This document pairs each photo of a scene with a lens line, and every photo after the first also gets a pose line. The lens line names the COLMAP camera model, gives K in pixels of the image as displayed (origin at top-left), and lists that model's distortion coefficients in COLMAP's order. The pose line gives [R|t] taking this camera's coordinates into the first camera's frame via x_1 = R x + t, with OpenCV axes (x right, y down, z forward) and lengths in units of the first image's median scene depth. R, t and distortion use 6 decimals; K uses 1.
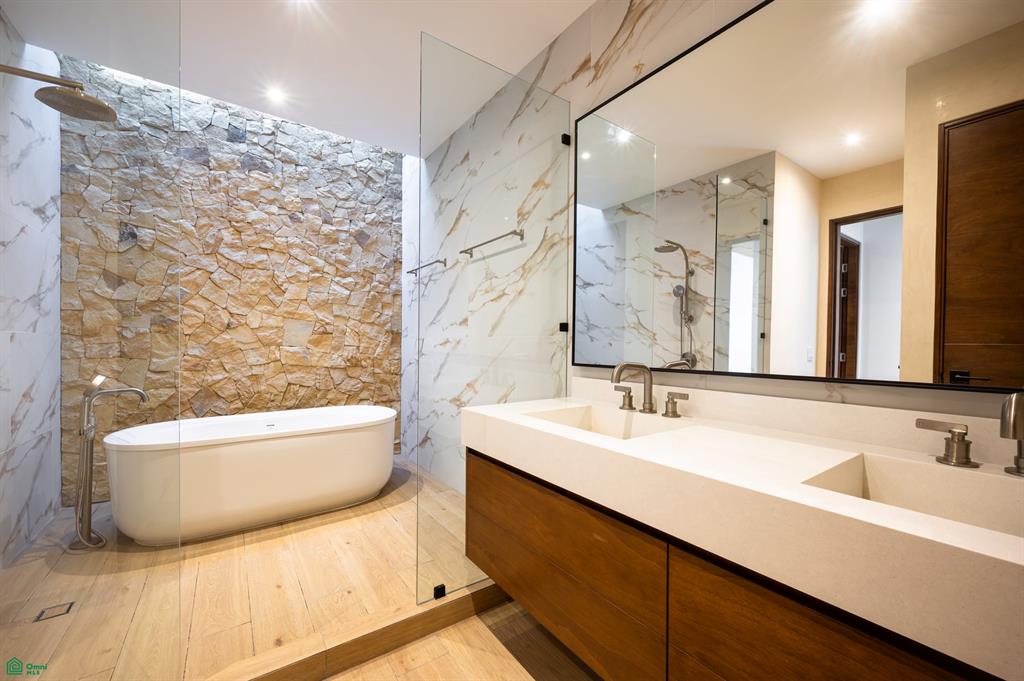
lens RADIAL K [[404.0, 0, 511.5], [0, 404.0, 347.1], [0, 0, 1]] dist [-0.001423, -0.000115]
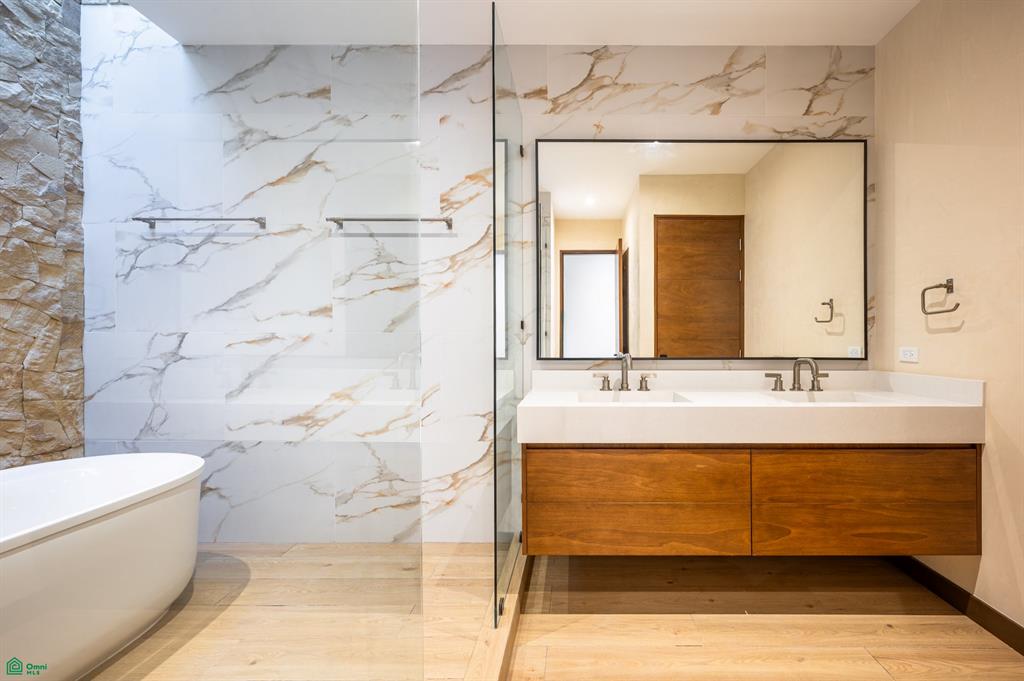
lens RADIAL K [[475.6, 0, 512.0], [0, 475.6, 340.5], [0, 0, 1]] dist [-0.000334, -0.000949]
pose [[0.573124, -0.005116, 0.819453, -0.623680], [0.009474, 0.999955, -0.000383, -0.005369], [-0.819414, 0.007983, 0.573146, 0.202174]]
